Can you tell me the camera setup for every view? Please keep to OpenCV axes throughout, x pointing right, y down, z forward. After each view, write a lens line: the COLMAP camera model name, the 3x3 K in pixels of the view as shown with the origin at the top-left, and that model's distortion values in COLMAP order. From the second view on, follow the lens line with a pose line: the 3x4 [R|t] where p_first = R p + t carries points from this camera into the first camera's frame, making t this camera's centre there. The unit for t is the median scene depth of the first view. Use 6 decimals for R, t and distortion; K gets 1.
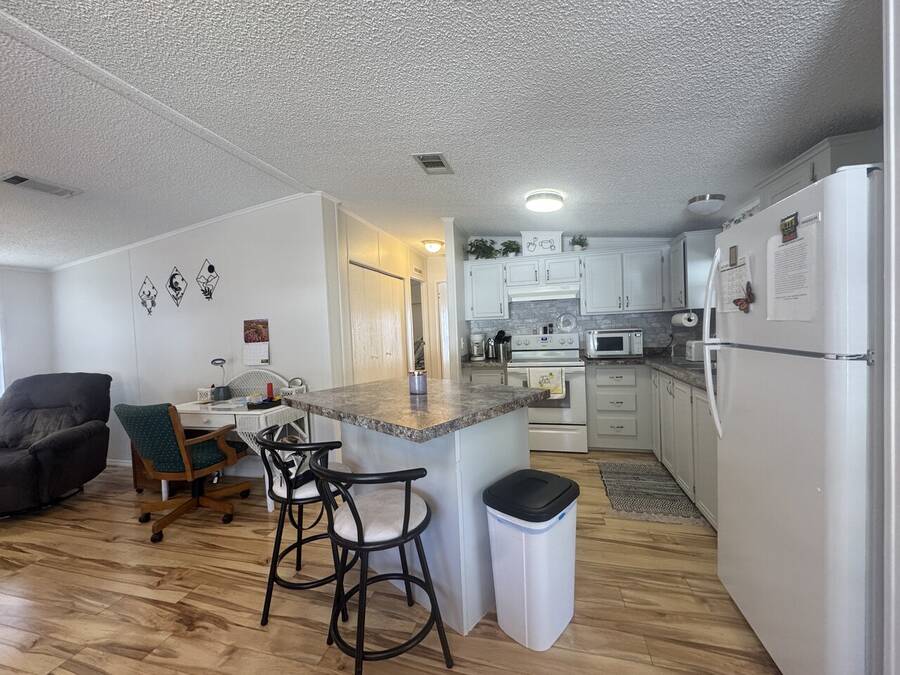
lens RADIAL K [[356.3, 0, 448.8], [0, 356.3, 337.9], [0, 0, 1]] dist [0.000082, 0.000000]
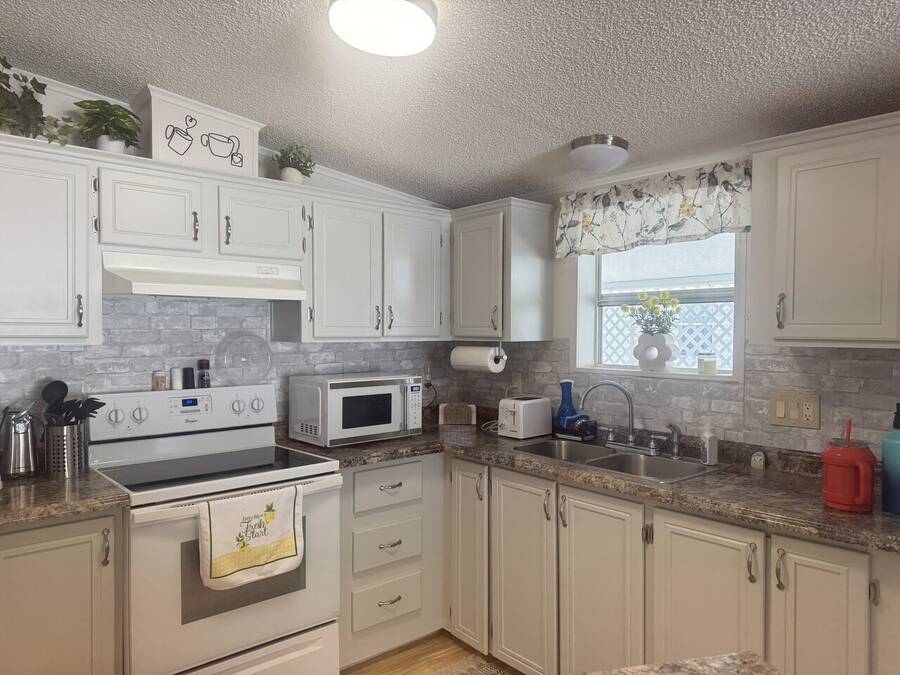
lens RADIAL K [[624.2, 0, 449.9], [0, 624.2, 340.9], [0, 0, 1]] dist [0.031047, -0.003566]
pose [[0.560509, 0.031685, 0.827542, -0.129428], [0.003687, 0.999162, -0.040753, -0.036417], [-0.828140, 0.025893, 0.559923, 0.466644]]
